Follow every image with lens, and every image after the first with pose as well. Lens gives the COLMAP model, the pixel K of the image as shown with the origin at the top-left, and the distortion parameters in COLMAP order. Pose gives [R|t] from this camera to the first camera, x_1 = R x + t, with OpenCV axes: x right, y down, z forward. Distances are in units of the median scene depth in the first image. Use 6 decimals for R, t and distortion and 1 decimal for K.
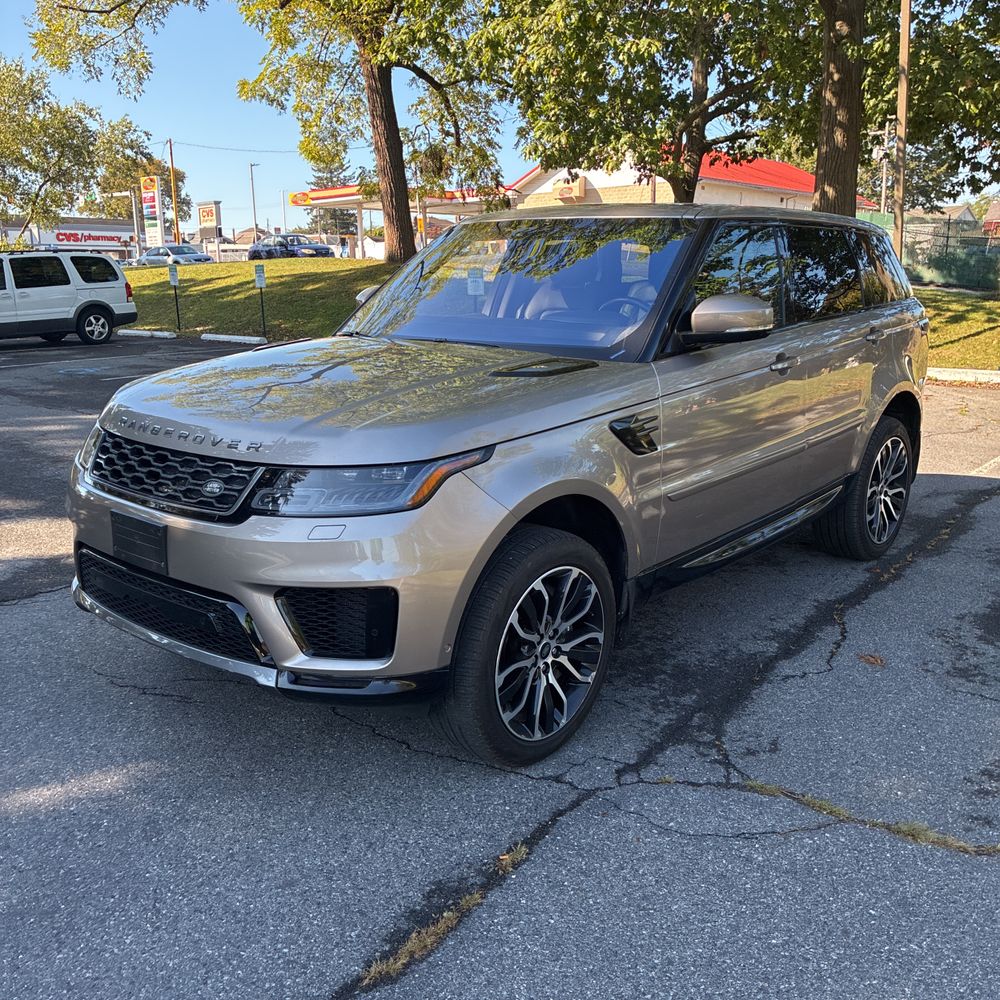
lens RADIAL K [[980.1, 0, 503.7], [0, 980.1, 488.9], [0, 0, 1]] dist [0.012803, -0.001251]
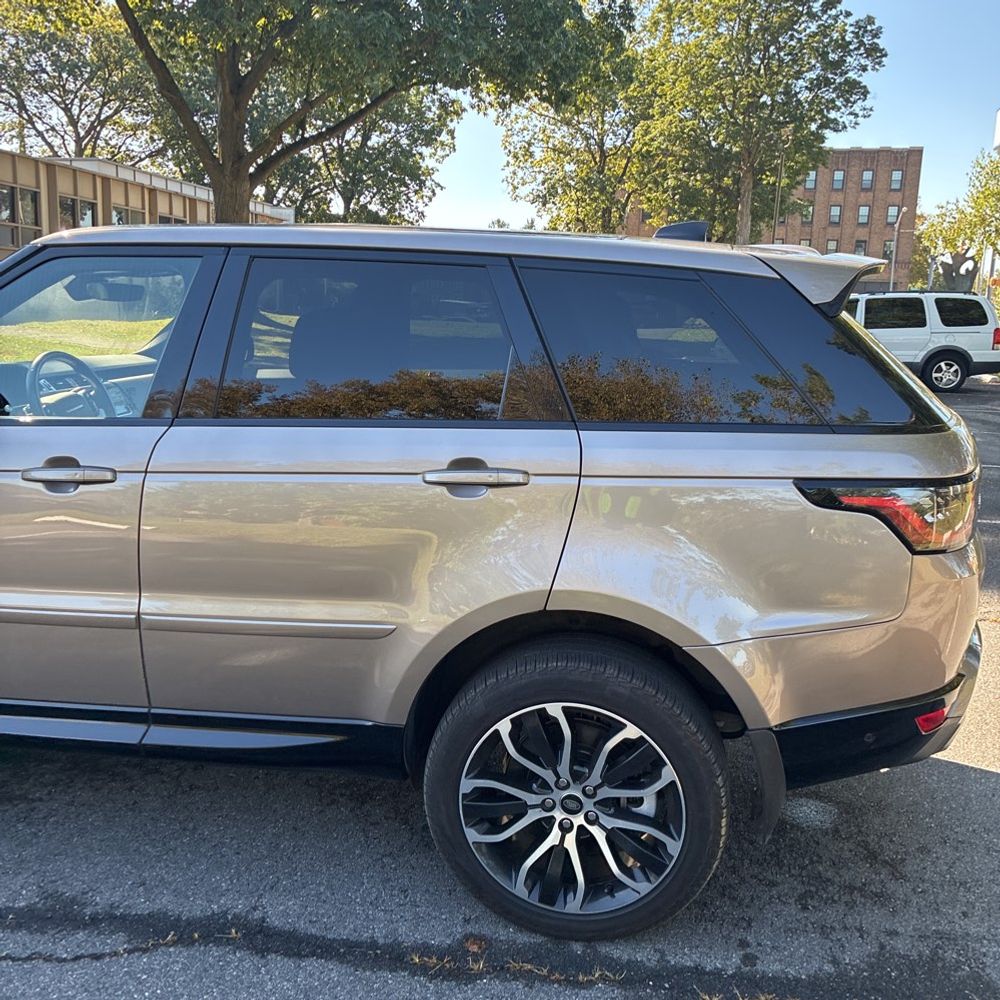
lens RADIAL K [[999.5, 0, 501.2], [0, 999.5, 479.7], [0, 0, 1]] dist [0.011820, 0.013063]
pose [[0.512857, 0.170562, -0.841360, 0.766658], [-0.214105, 0.974507, 0.067045, -0.180282], [0.831346, 0.145755, 0.536301, 0.706293]]
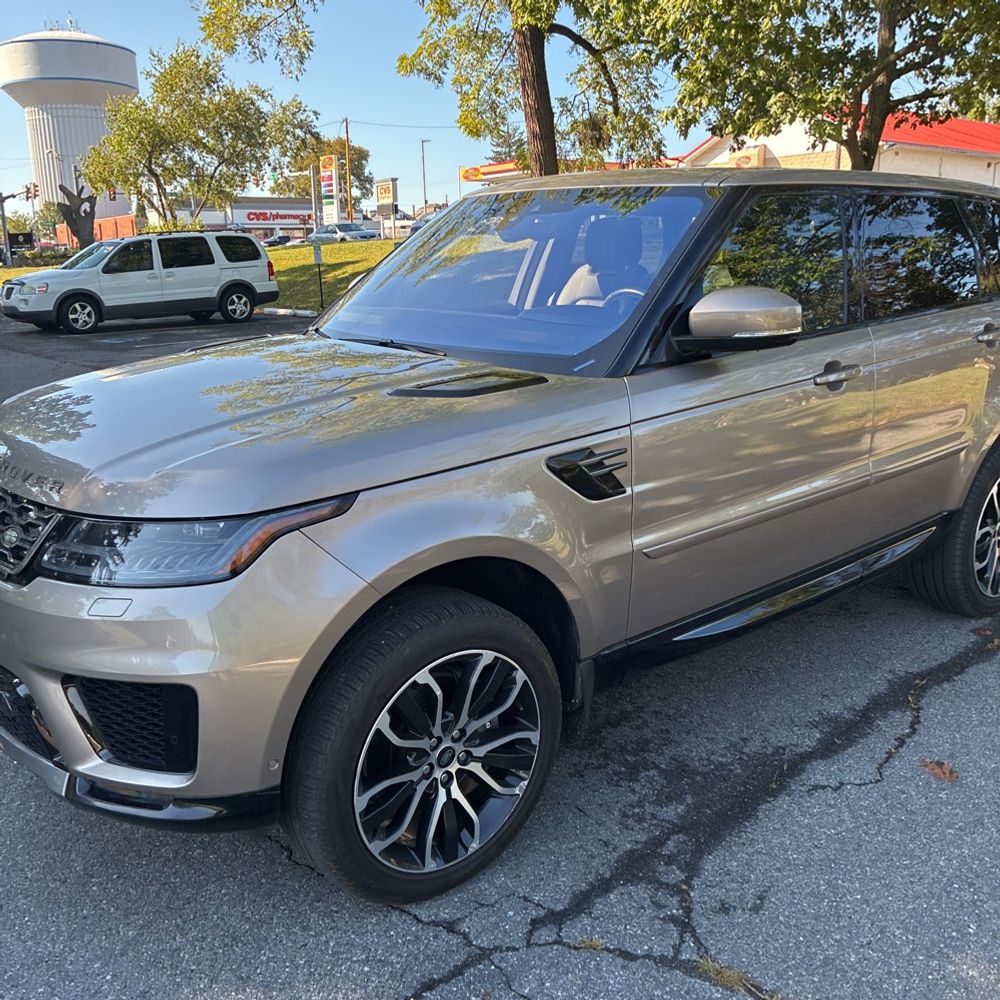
lens RADIAL K [[981.8, 0, 493.8], [0, 981.8, 501.6], [0, 0, 1]] dist [0.009680, -0.019484]
pose [[0.983591, 0.037650, -0.176442, 0.126413], [-0.031242, 0.998752, 0.038960, -0.039940], [0.177689, -0.032808, 0.983540, 0.156654]]
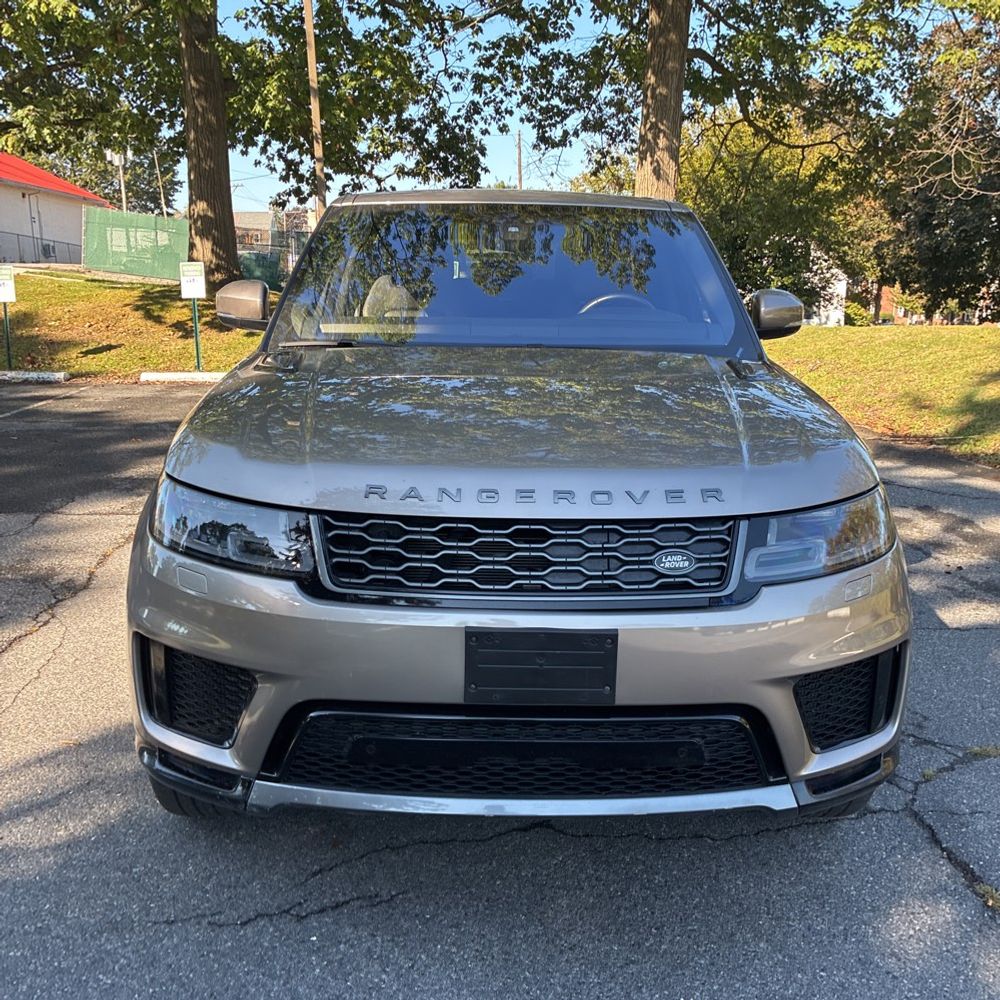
lens RADIAL K [[981.8, 0, 493.8], [0, 981.8, 501.6], [0, 0, 1]] dist [0.009680, -0.019484]
pose [[0.759597, -0.125077, 0.638254, -0.463877], [0.119333, 0.991477, 0.052277, -0.053277], [-0.639353, 0.036455, 0.768049, 0.298587]]
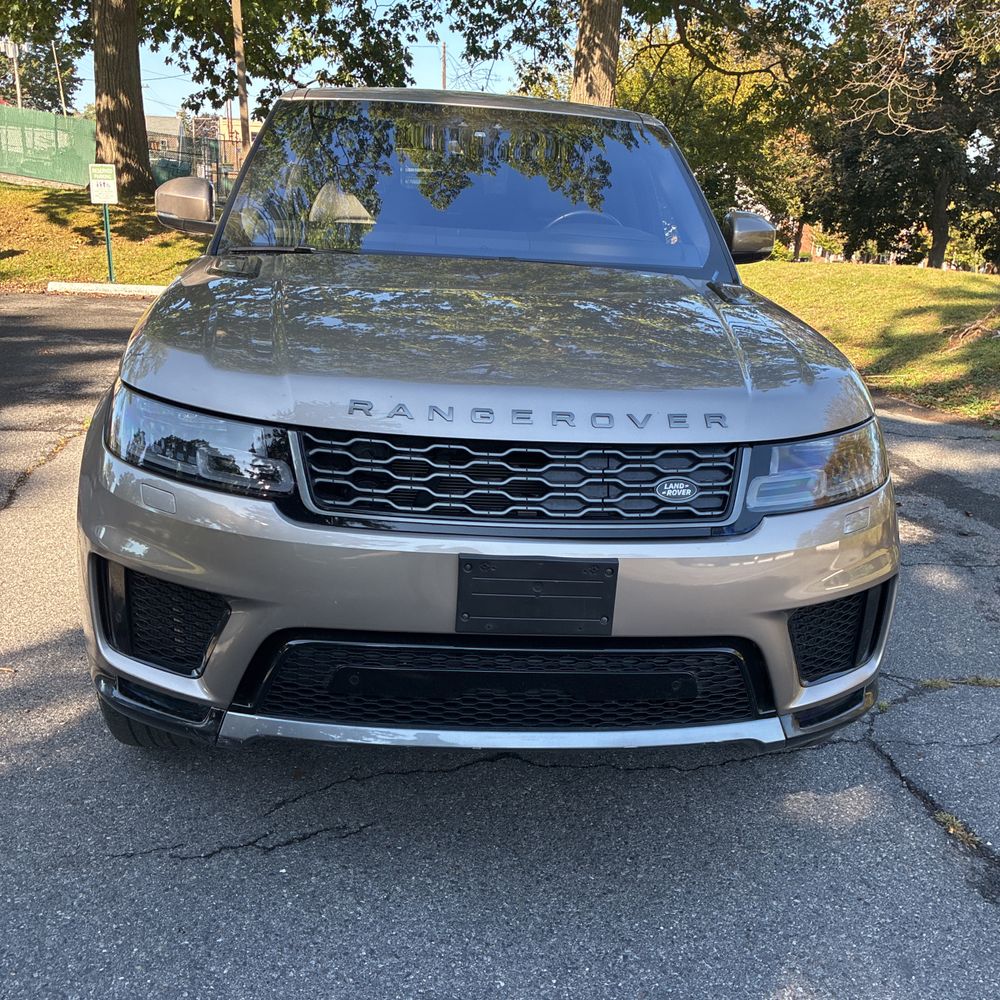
lens RADIAL K [[986.3, 0, 484.6], [0, 986.3, 519.6], [0, 0, 1]] dist [0.007546, -0.028670]
pose [[0.711873, -0.168084, 0.681898, -0.472547], [0.089678, 0.984745, 0.149114, -0.051761], [-0.696559, -0.044999, 0.716087, 0.335615]]
